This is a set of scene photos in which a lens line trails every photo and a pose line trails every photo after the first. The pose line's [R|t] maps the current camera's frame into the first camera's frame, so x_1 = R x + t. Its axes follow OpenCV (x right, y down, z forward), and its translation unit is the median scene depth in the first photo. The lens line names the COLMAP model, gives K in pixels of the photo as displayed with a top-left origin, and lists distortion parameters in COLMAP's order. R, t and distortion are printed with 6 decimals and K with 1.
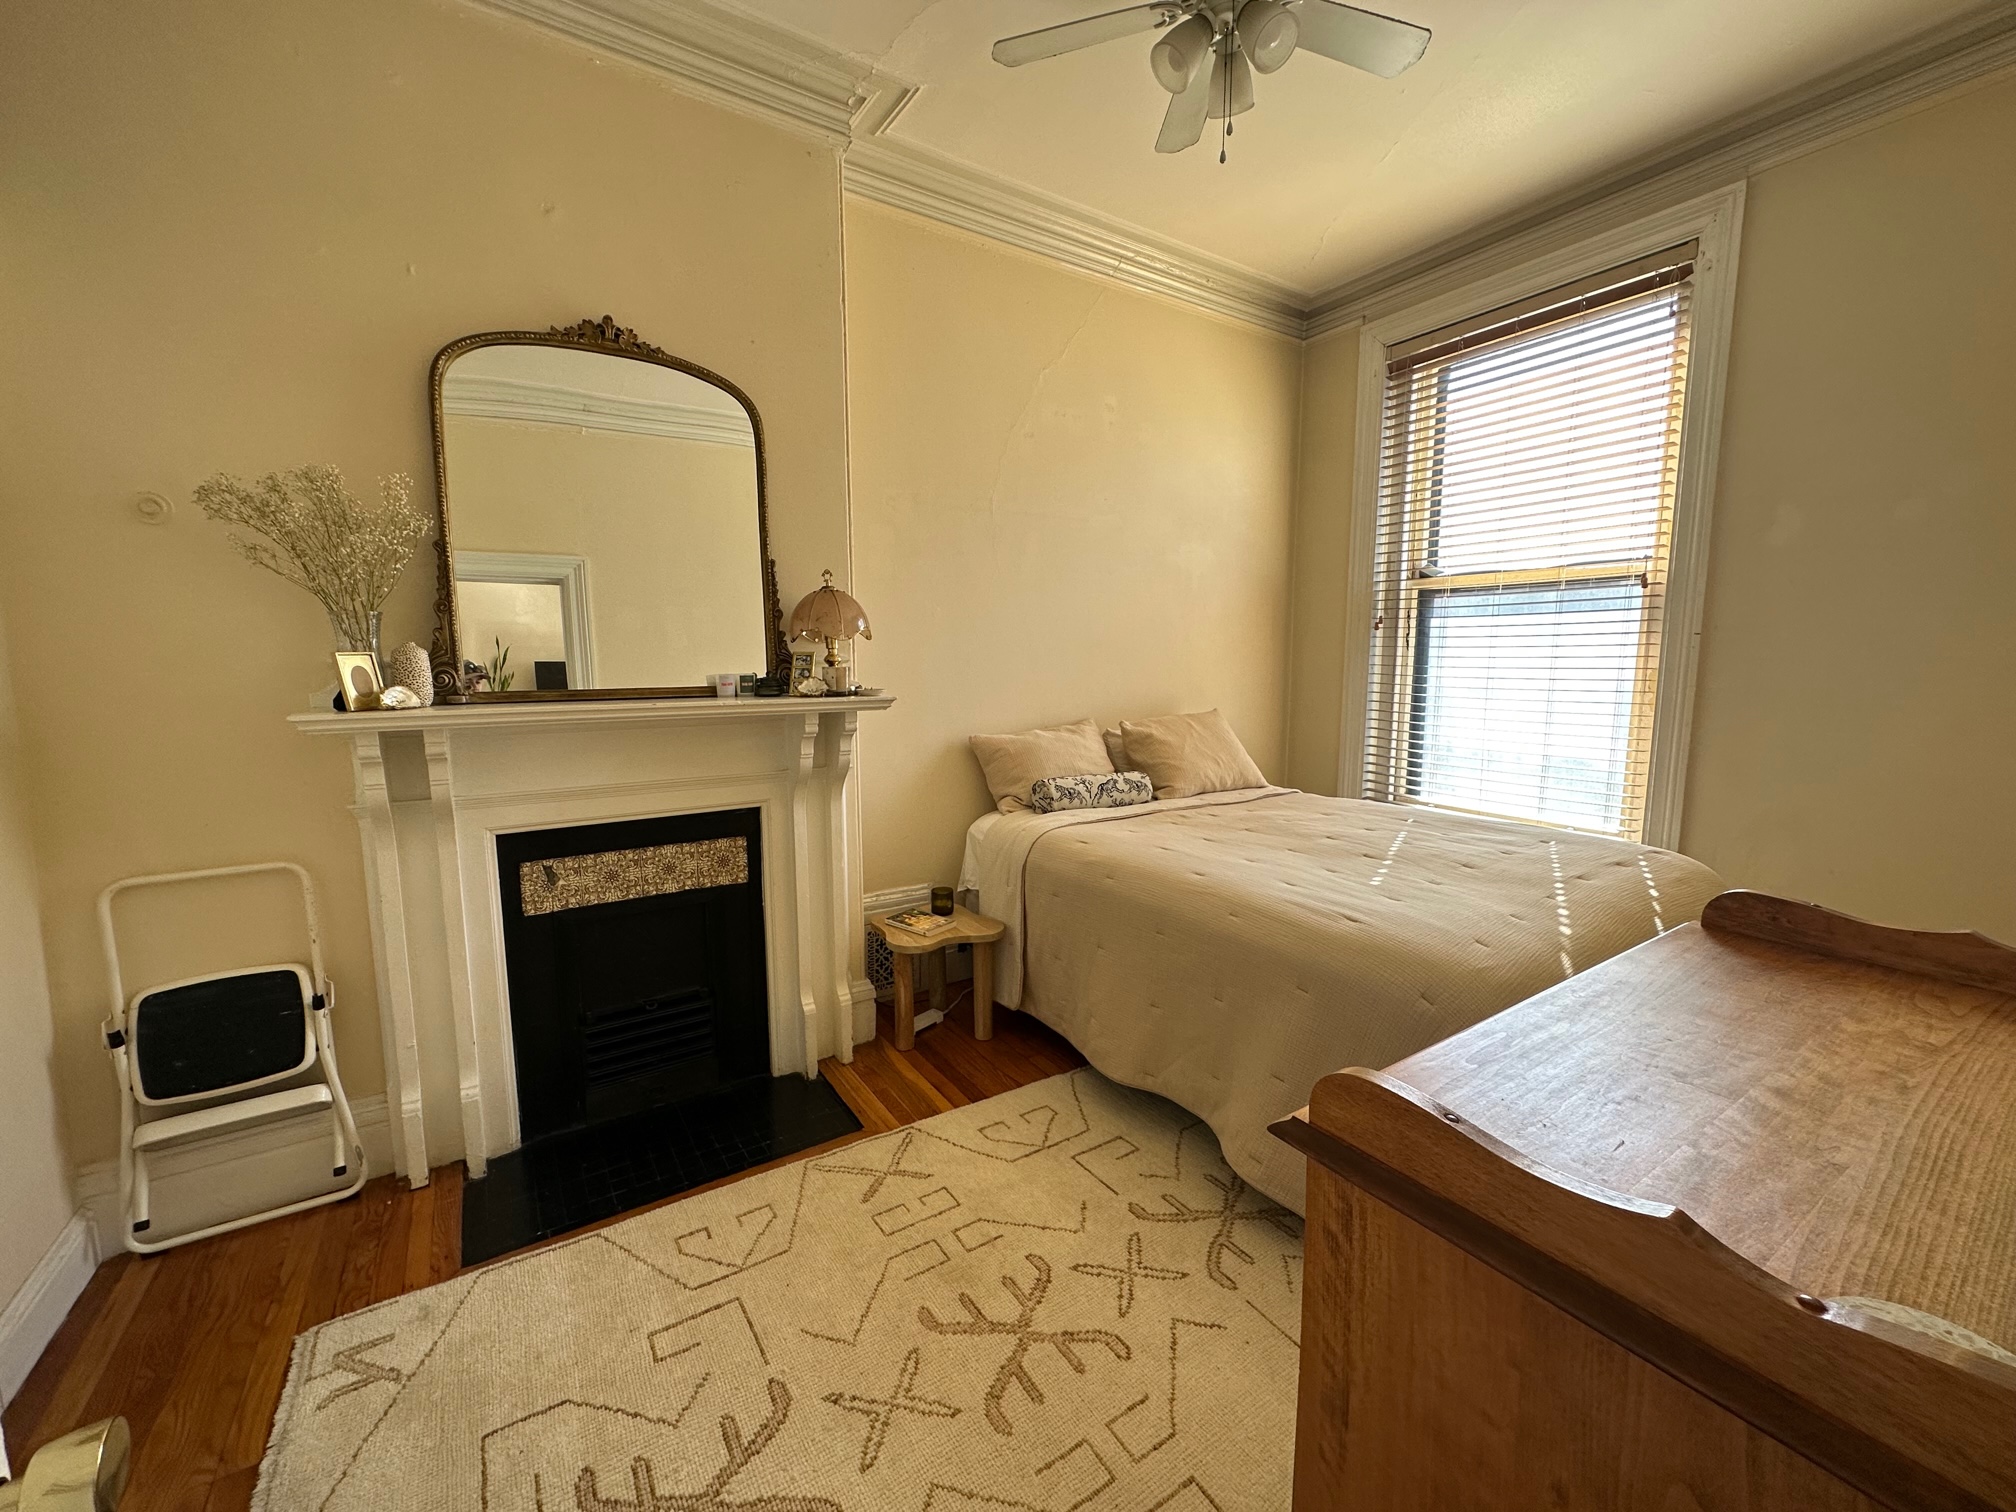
lens RADIAL K [[798.2, 0, 1004.1], [0, 798.2, 754.0], [0, 0, 1]] dist [-0.001325, 0.000171]
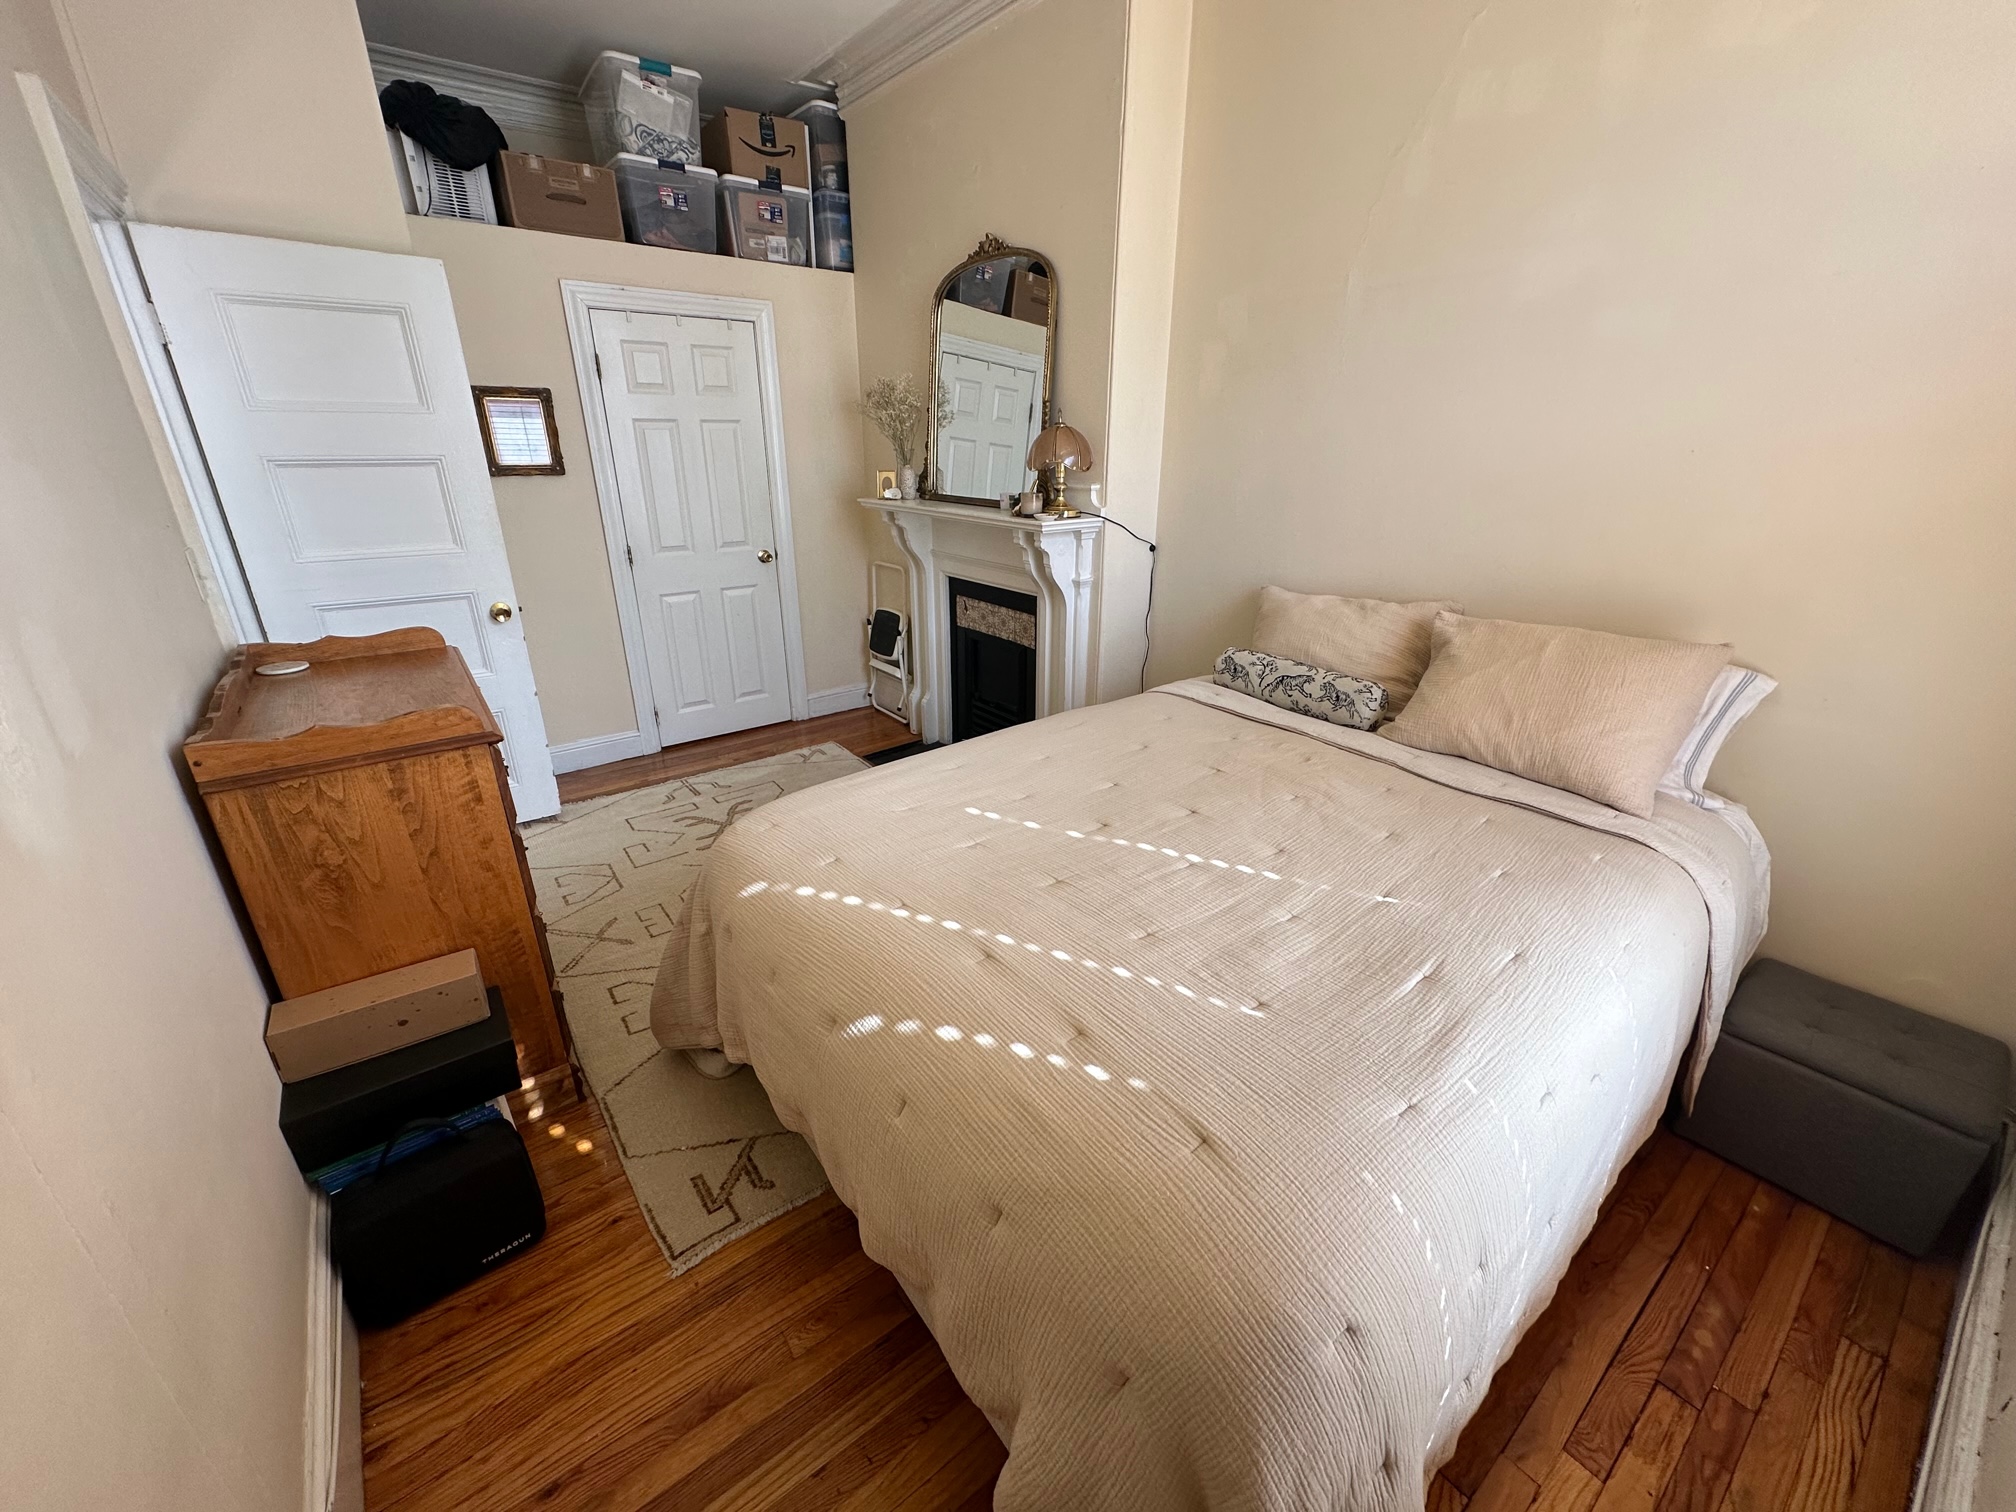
lens RADIAL K [[798.2, 0, 1003.3], [0, 798.2, 760.6], [0, 0, 1]] dist [-0.001325, 0.000171]
pose [[0.075340, 0.377433, -0.922967, 1.153643], [-0.127101, 0.921683, 0.366533, -0.183887], [0.989024, 0.089695, 0.117411, 0.887222]]
